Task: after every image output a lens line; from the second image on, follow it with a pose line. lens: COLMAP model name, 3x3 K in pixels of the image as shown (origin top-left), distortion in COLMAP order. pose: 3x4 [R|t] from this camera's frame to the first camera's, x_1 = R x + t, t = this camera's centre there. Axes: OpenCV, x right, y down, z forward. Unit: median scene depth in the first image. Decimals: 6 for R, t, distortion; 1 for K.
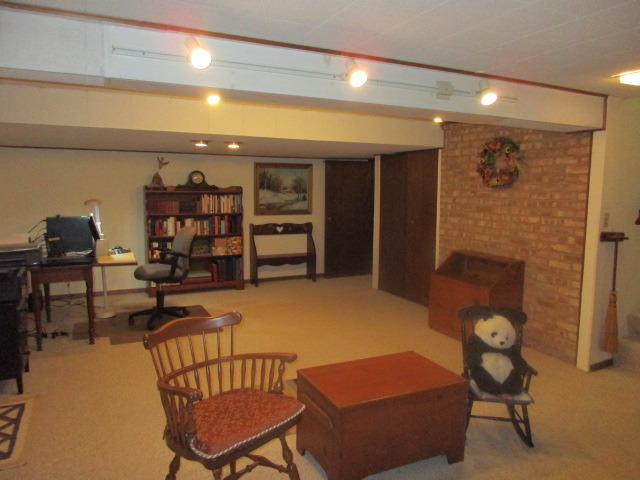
lens RADIAL K [[473.5, 0, 319.7], [0, 473.5, 236.6], [0, 0, 1]] dist [-0.008507, -0.001761]
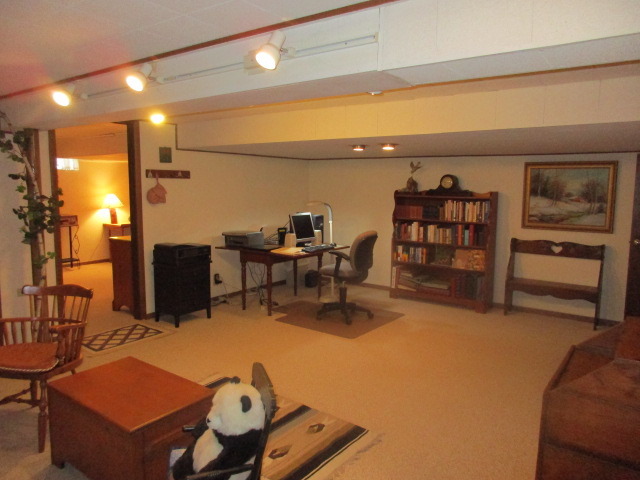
lens RADIAL K [[473.5, 0, 319.1], [0, 473.5, 241.7], [0, 0, 1]] dist [-0.008507, -0.001761]
pose [[0.460510, 0.102868, -0.881674, 0.413262], [-0.101642, 0.992840, 0.062750, -0.036918], [0.881816, 0.060718, 0.467669, 0.317041]]
